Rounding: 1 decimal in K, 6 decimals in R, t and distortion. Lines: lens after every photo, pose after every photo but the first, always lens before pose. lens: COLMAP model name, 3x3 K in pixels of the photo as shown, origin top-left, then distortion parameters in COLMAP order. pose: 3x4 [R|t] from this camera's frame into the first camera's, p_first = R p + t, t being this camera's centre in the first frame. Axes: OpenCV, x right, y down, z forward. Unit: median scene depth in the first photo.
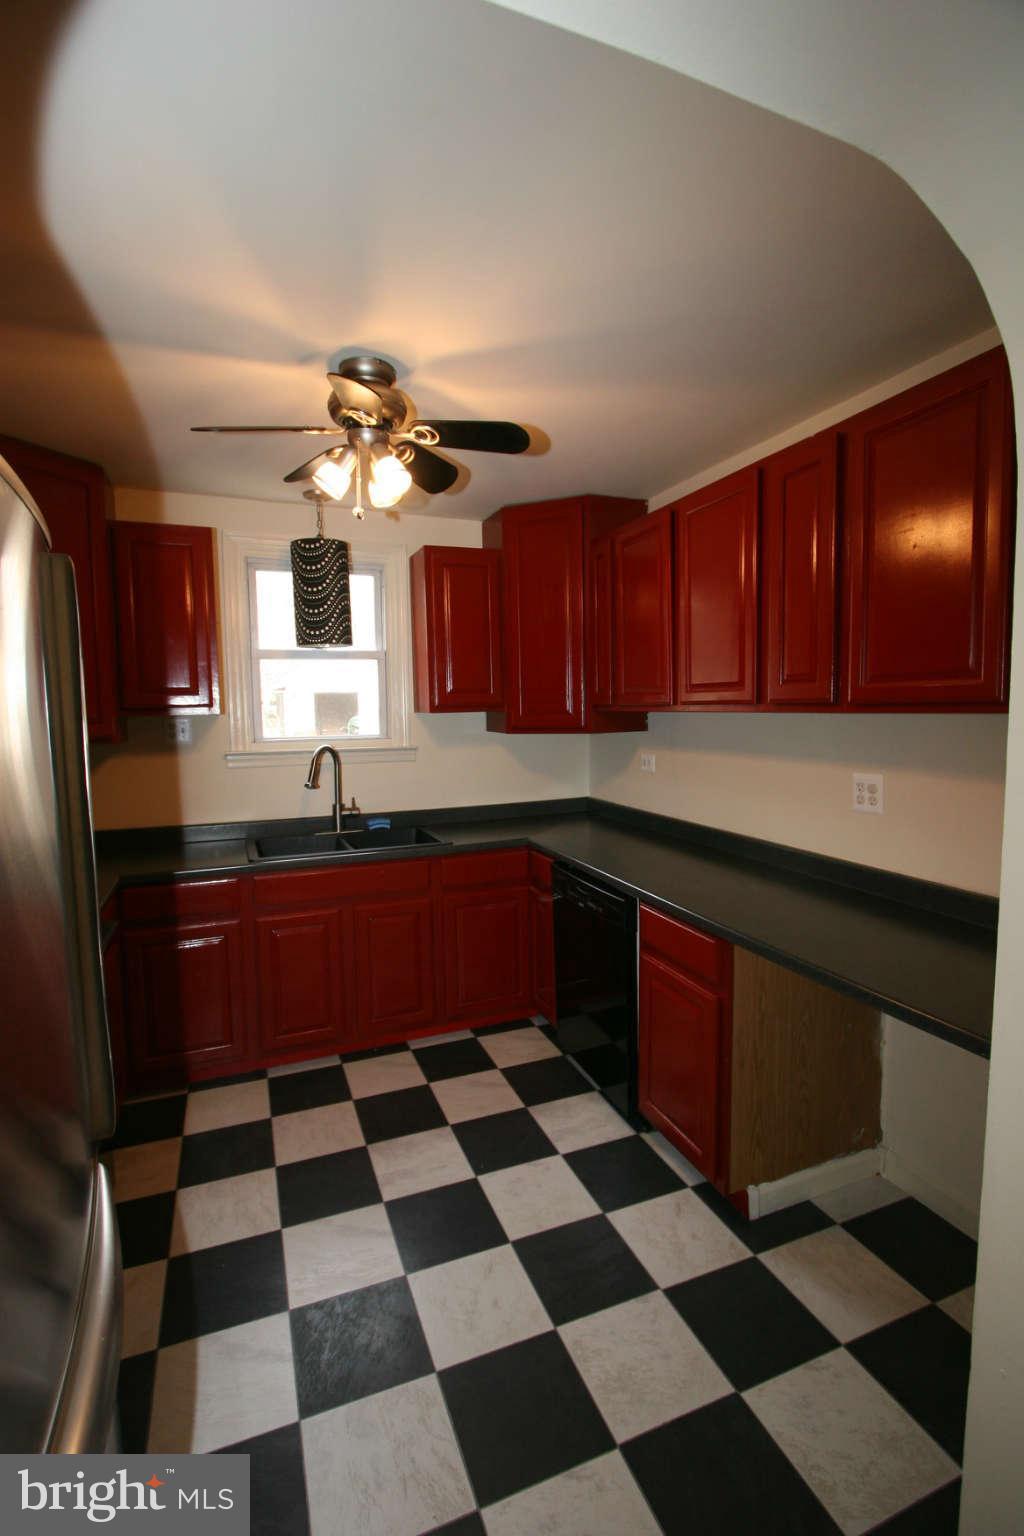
lens RADIAL K [[700.7, 0, 512.0], [0, 700.7, 768.0], [0, 0, 1]] dist [-0.000732, 0.000771]
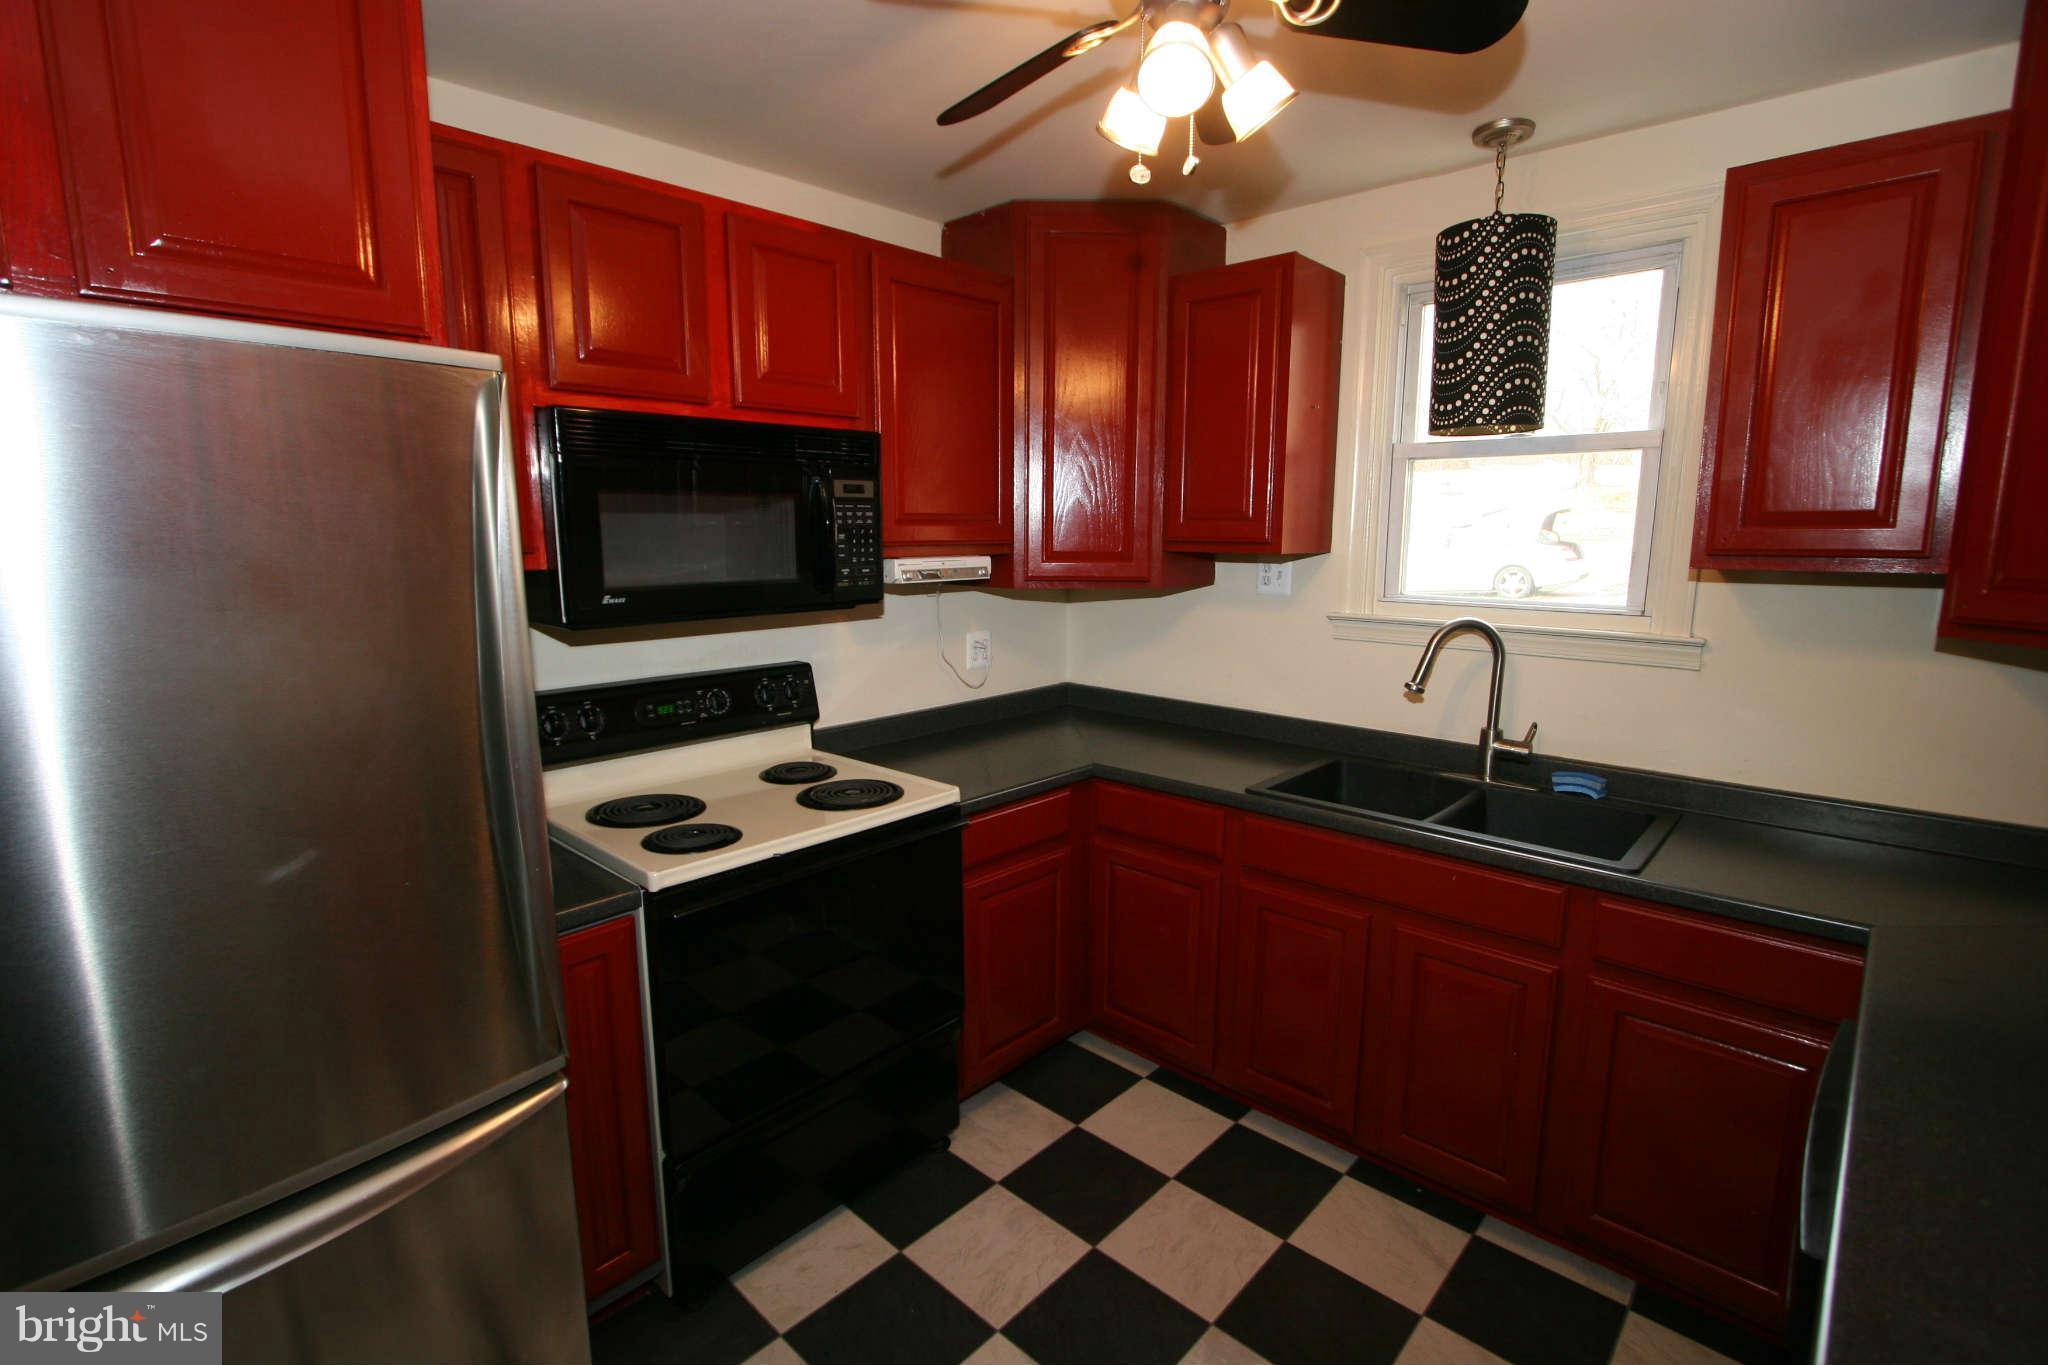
lens RADIAL K [[959.4, 0, 1024.0], [0, 959.4, 682.5], [0, 0, 1]] dist [0.001558, 0.000300]
pose [[0.442818, 0.161393, -0.881966, 0.246237], [-0.086322, 0.986771, 0.137231, -0.056318], [0.892447, 0.015365, 0.450891, 0.368744]]
